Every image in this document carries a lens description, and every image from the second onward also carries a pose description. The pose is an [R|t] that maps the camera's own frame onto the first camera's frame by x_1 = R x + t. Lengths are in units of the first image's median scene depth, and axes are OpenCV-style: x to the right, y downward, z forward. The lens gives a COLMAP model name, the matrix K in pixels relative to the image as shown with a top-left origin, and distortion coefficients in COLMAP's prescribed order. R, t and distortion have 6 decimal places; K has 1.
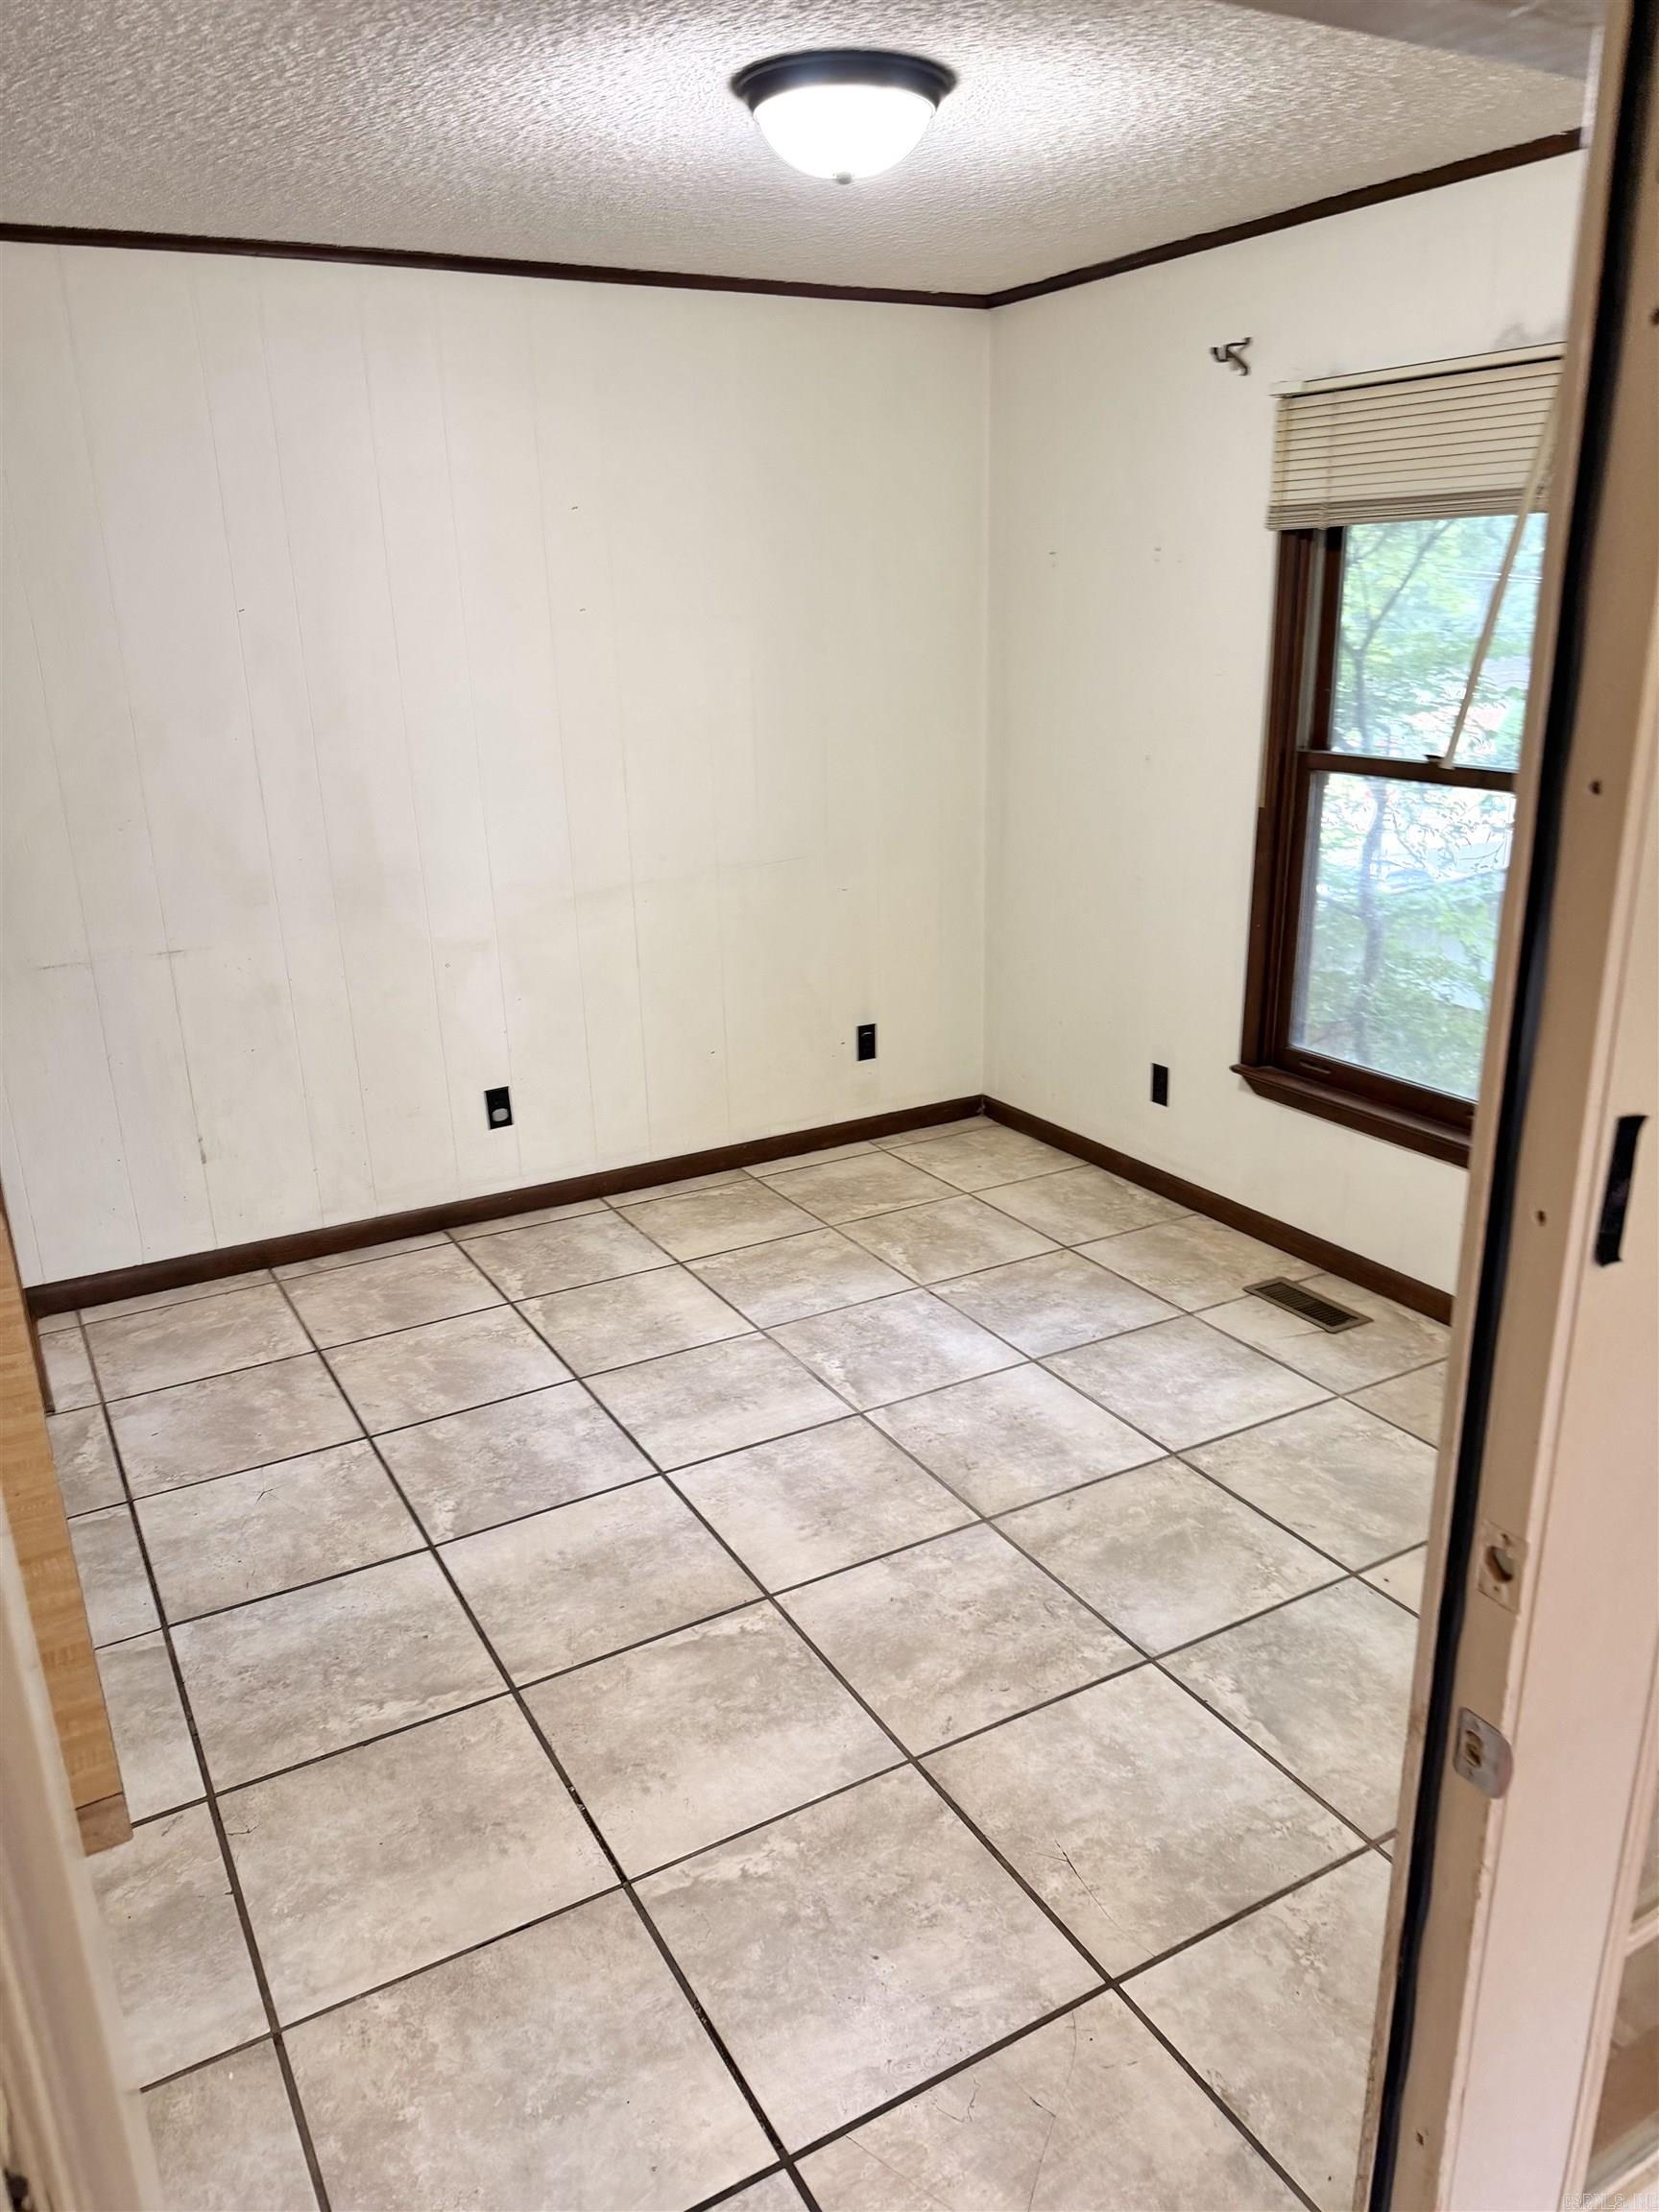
lens RADIAL K [[1564.0, 0, 810.2], [0, 1564.0, 1113.1], [0, 0, 1]] dist [0.026214, -0.041499]
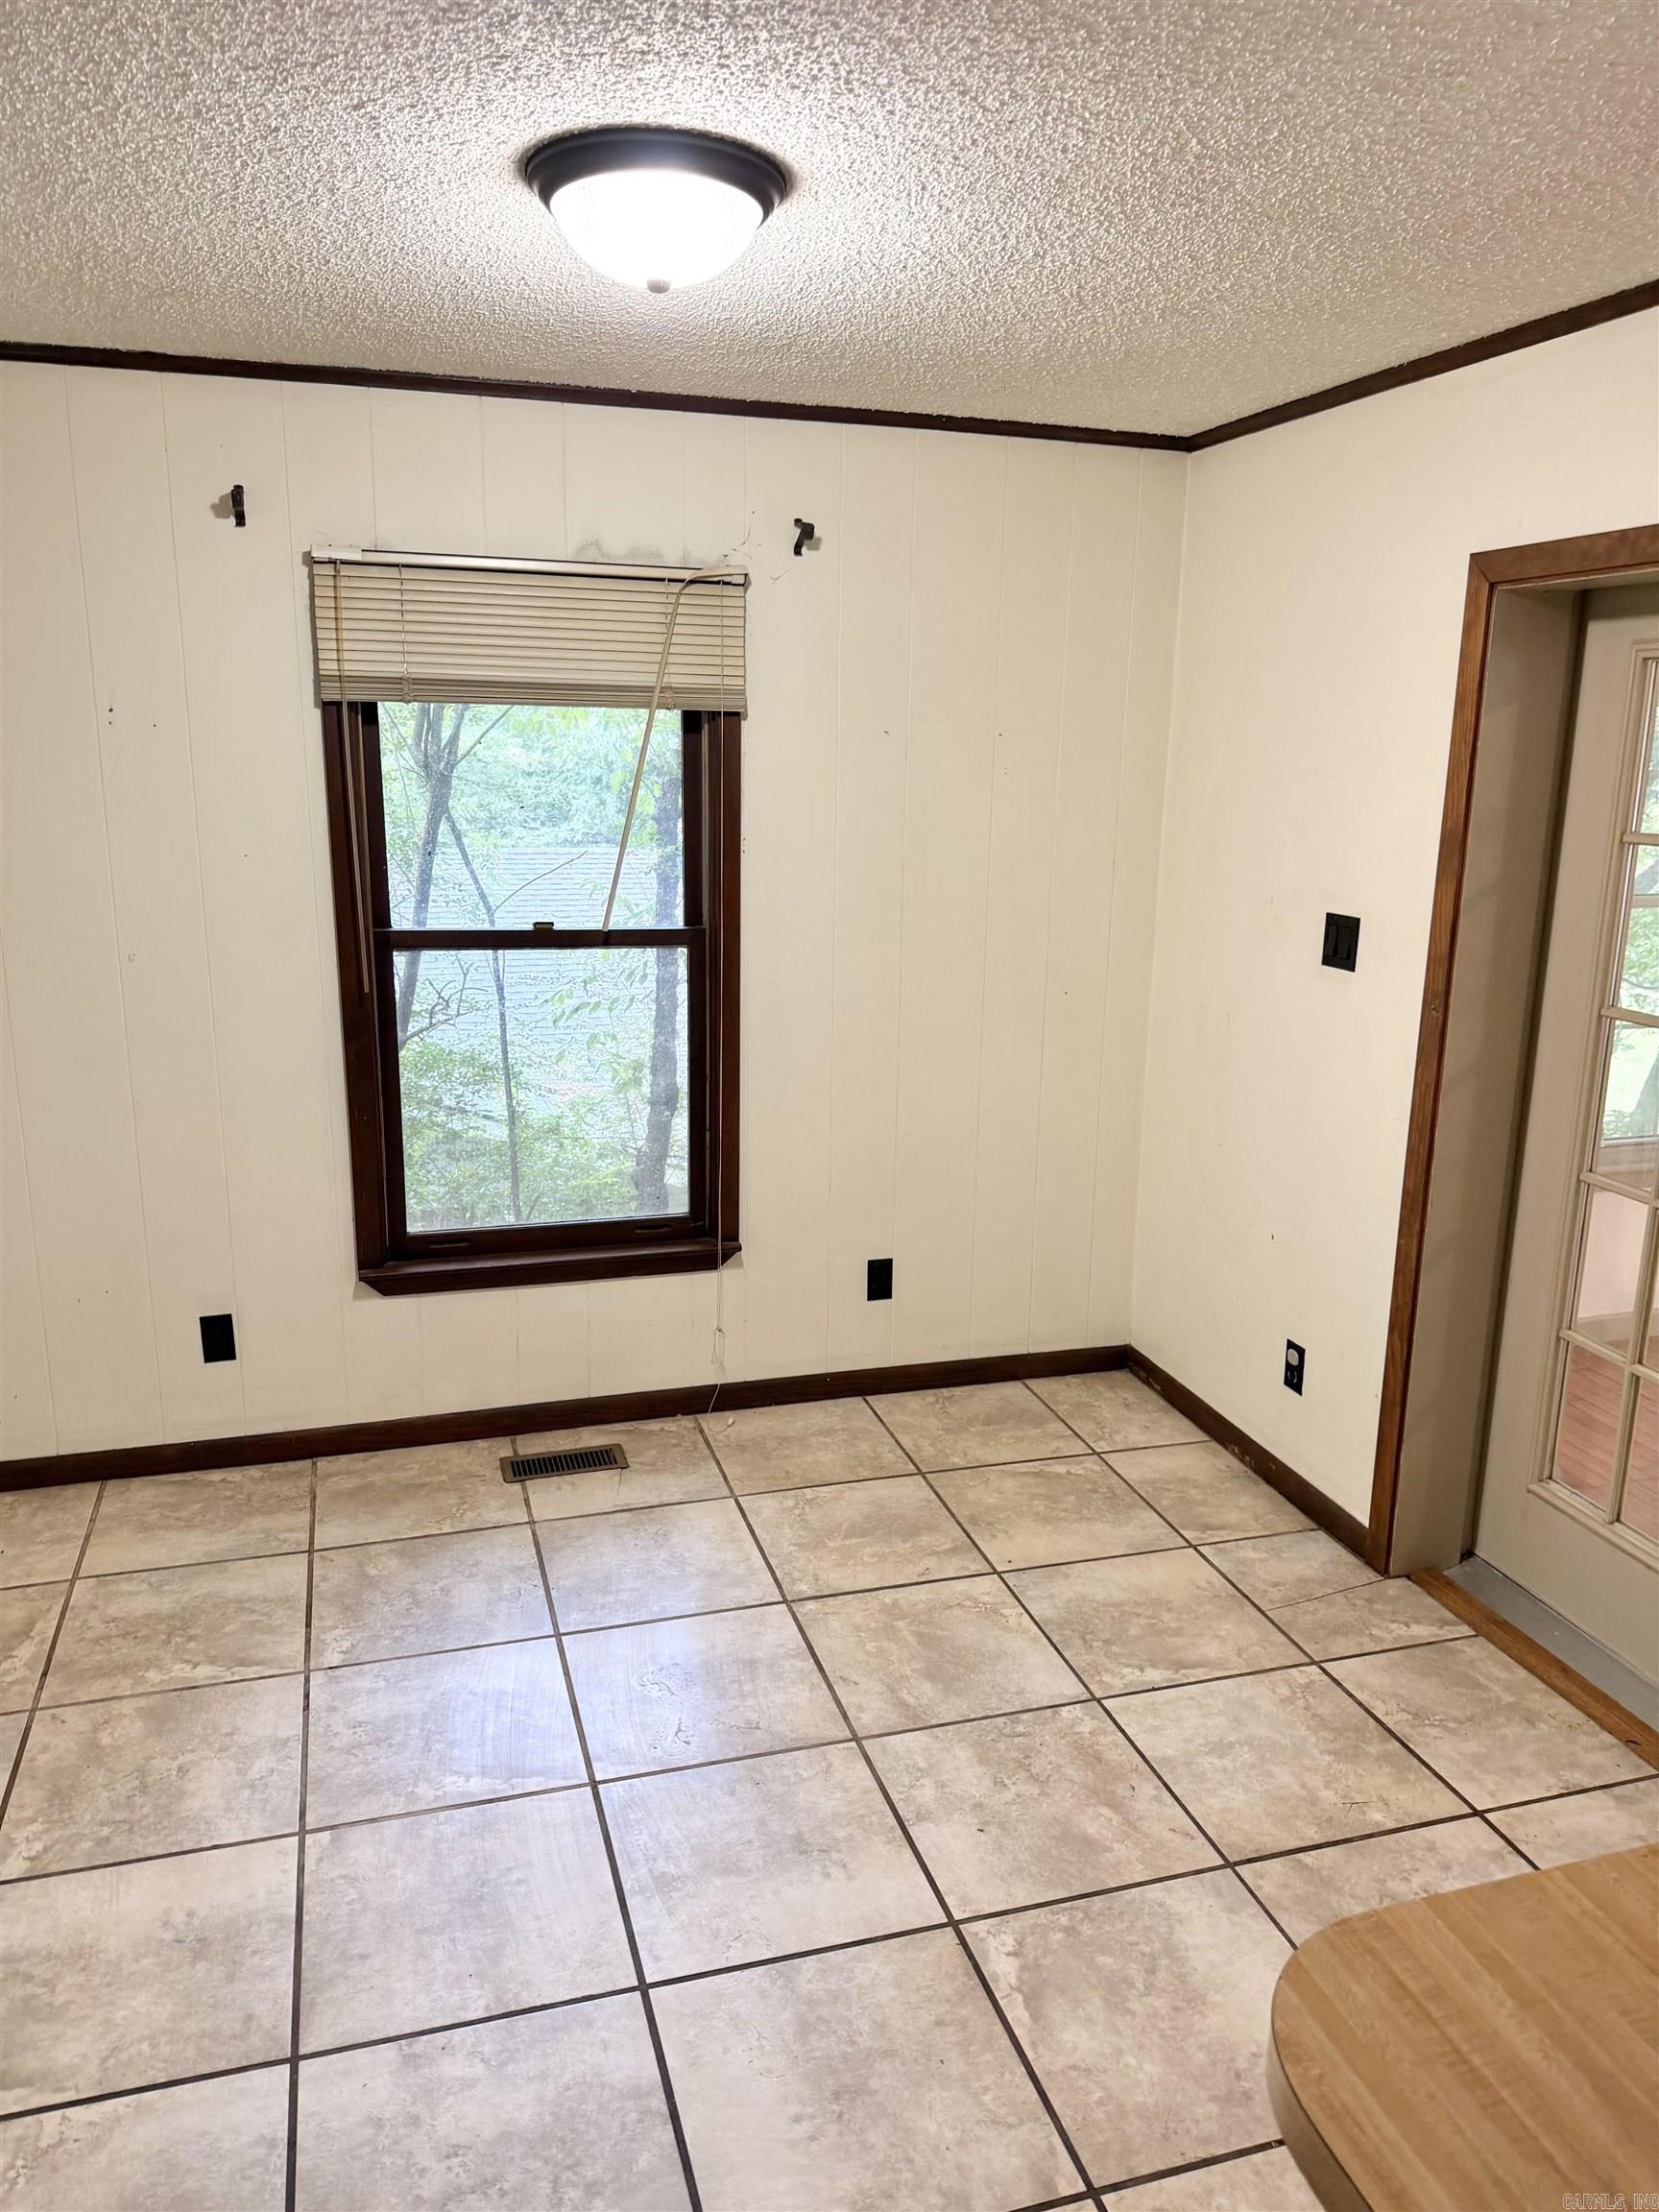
lens RADIAL K [[1564.0, 0, 822.0], [0, 1564.0, 1116.6], [0, 0, 1]] dist [0.026214, -0.041499]
pose [[0.221021, -0.209939, 0.952405, -0.570630], [0.289018, 0.946789, 0.141630, -0.187239], [-0.931460, 0.243959, 0.269937, 0.540294]]
